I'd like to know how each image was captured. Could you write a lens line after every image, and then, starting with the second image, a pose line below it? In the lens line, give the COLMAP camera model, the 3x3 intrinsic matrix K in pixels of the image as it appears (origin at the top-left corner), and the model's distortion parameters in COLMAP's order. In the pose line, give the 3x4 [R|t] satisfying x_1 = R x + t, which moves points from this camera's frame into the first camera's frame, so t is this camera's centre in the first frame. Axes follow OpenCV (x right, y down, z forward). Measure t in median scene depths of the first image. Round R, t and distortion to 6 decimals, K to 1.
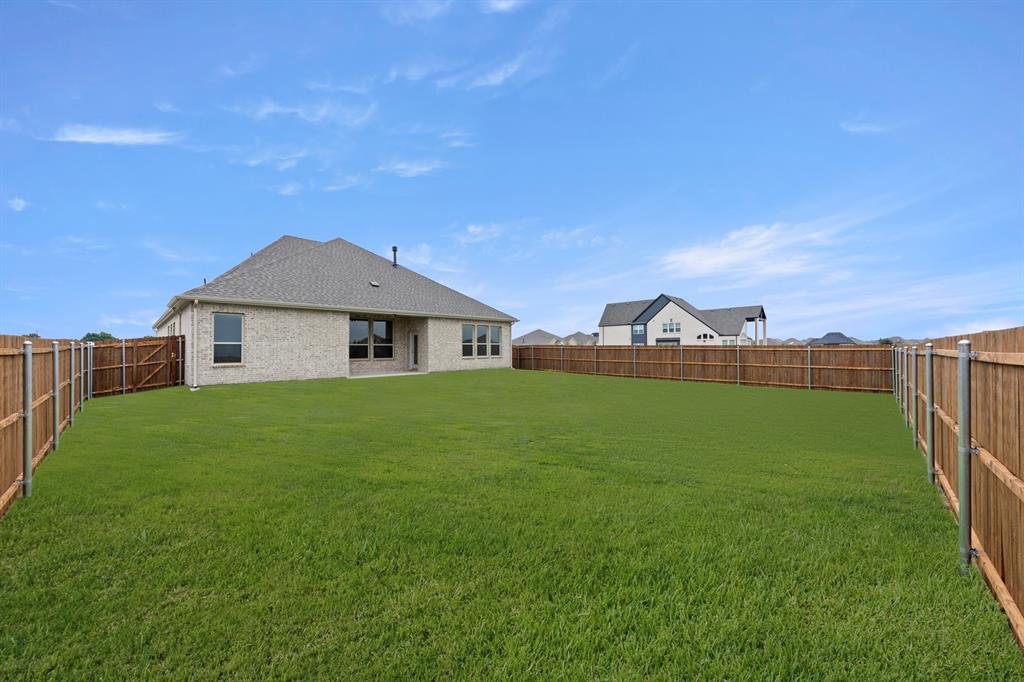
lens RADIAL K [[381.4, 0, 513.3], [0, 381.4, 341.5], [0, 0, 1]] dist [0.000350, 0.000069]
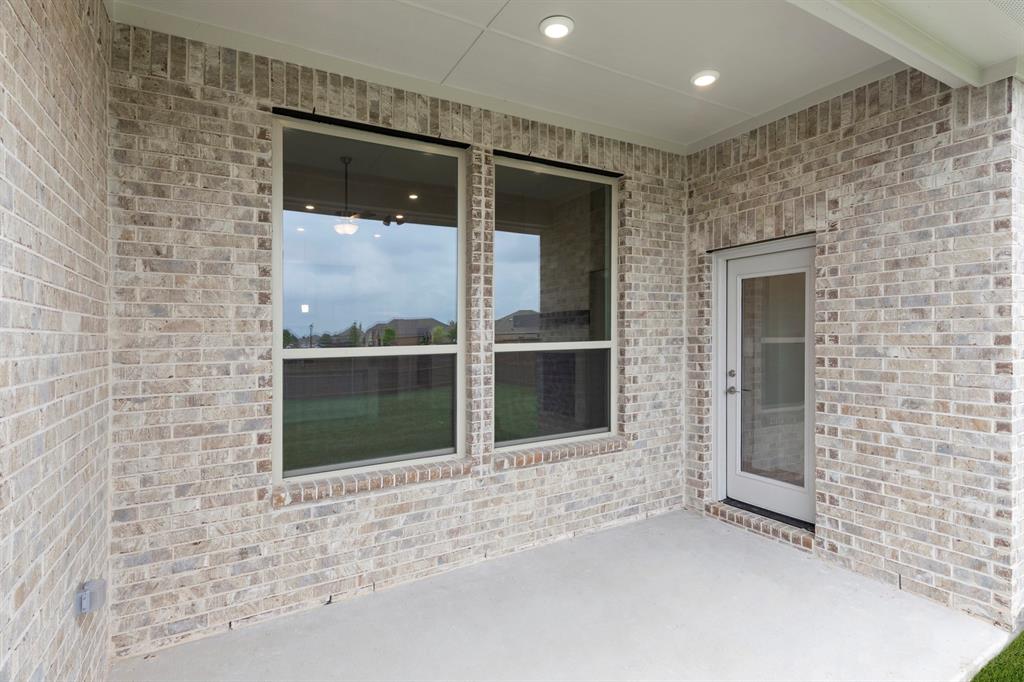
lens RADIAL K [[503.0, 0, 512.3], [0, 503.0, 340.6], [0, 0, 1]] dist [0.000096, 0.000002]
pose [[0.956256, -0.010154, -0.292354, -0.294781], [0.012088, 0.999915, 0.004810, 0.006027], [0.292281, -0.008133, 0.956298, 0.797297]]
